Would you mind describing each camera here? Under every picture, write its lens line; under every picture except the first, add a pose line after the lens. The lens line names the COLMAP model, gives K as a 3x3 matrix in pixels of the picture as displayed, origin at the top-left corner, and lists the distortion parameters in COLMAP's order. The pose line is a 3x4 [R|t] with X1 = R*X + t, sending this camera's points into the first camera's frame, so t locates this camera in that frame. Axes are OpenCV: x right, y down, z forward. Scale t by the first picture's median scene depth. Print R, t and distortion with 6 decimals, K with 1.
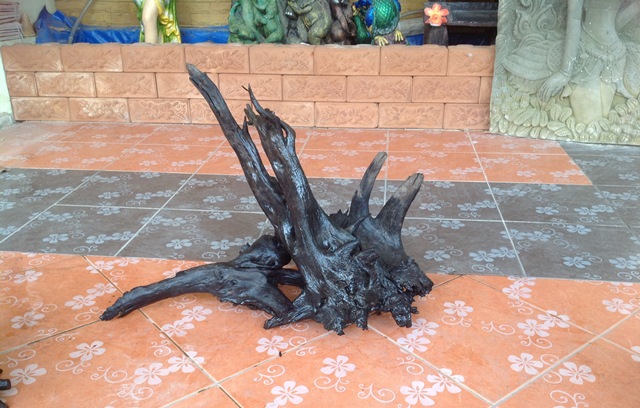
lens RADIAL K [[611.1, 0, 319.0], [0, 611.1, 238.3], [0, 0, 1]] dist [0.205461, -0.530881]
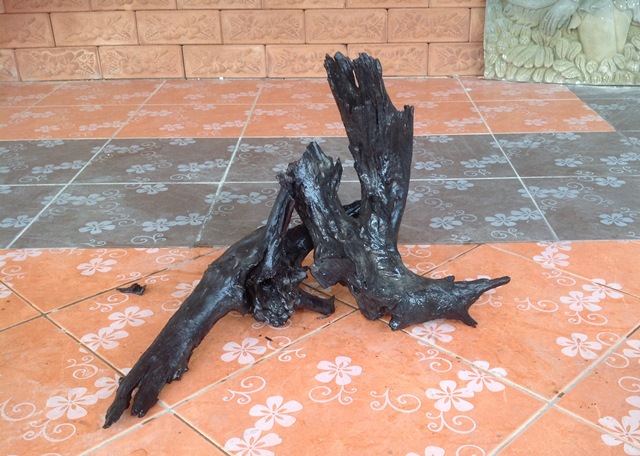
lens RADIAL K [[709.3, 0, 368.6], [0, 709.3, 275.0], [0, 0, 1]] dist [0.165627, -0.421399]
pose [[0.989247, -0.066557, 0.130234, -0.019010], [0.058641, 0.996244, 0.063706, 0.022487], [-0.133985, -0.055384, 0.989434, 0.087264]]
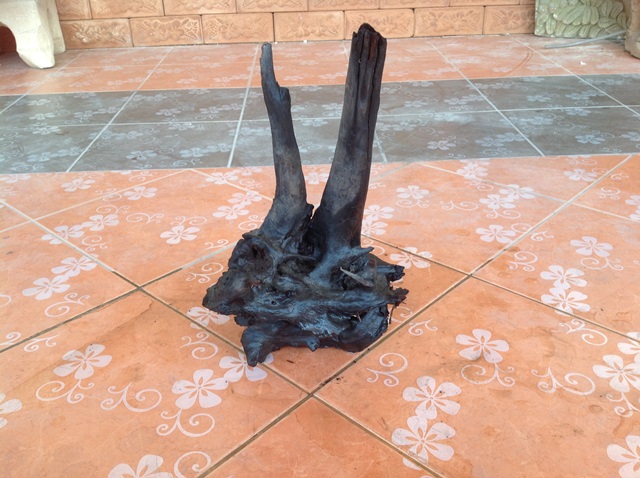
lens RADIAL K [[614.8, 0, 318.6], [0, 614.8, 240.4], [0, 0, 1]] dist [0.146358, -0.359097]
pose [[0.988248, -0.087105, 0.125612, -0.235229], [0.078911, 0.994505, 0.068802, 0.058483], [-0.130915, -0.058081, 0.989691, 0.108348]]
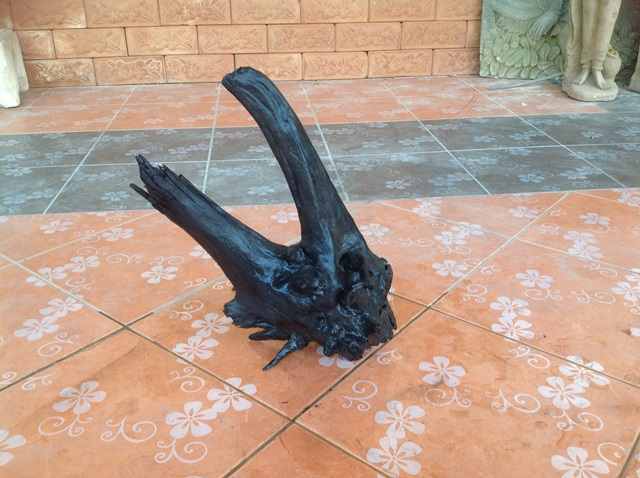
lens RADIAL K [[611.1, 0, 318.8], [0, 611.1, 244.0], [0, 0, 1]] dist [0.150847, -0.358038]
pose [[0.974976, -0.097380, 0.199850, -0.252219], [0.091310, 0.995043, 0.039387, 0.045565], [-0.202695, -0.020153, 0.979035, 0.072680]]
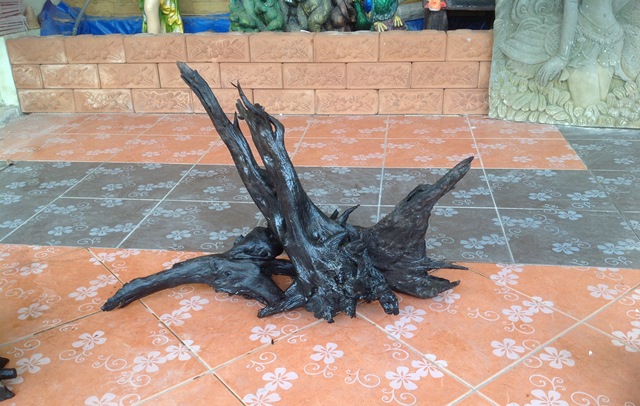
lens RADIAL K [[611.1, 0, 319.0], [0, 611.1, 237.3], [0, 0, 1]] dist [0.205461, -0.530881]
pose [[0.999713, -0.012696, -0.020325, 0.021607], [0.013269, 0.999511, 0.028302, -0.009845], [0.019956, -0.028564, 0.999393, -0.020671]]
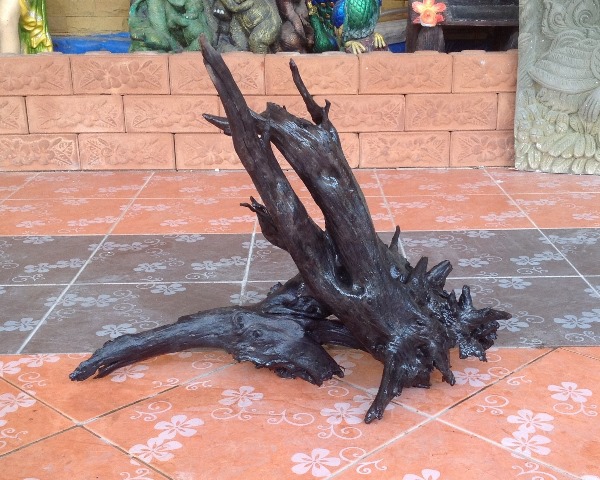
lens RADIAL K [[860.2, 0, 335.6], [0, 860.2, 285.1], [0, 0, 1]] dist [0.229269, -0.611562]
pose [[0.988823, -0.047902, 0.141192, -0.096612], [0.059012, 0.995392, -0.075578, 0.033438], [-0.136922, 0.083066, 0.987093, 0.053063]]
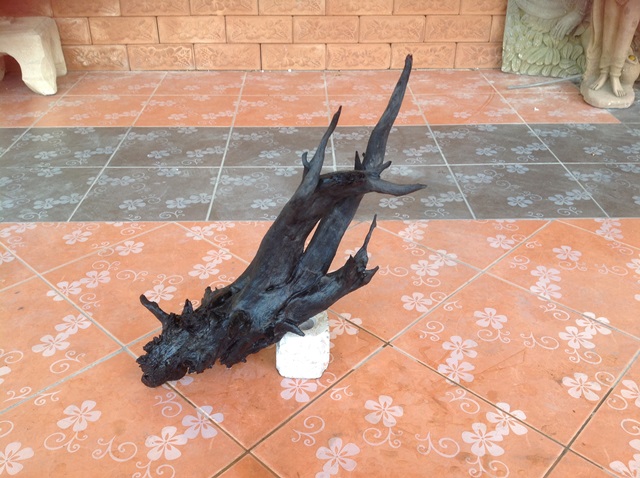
lens RADIAL K [[613.7, 0, 319.1], [0, 613.7, 236.7], [0, 0, 1]] dist [0.158056, -0.378823]
pose [[0.989928, -0.062829, 0.126863, -0.202927], [0.049242, 0.992981, 0.107533, -0.031088], [-0.132729, -0.100202, 0.986074, 0.005104]]
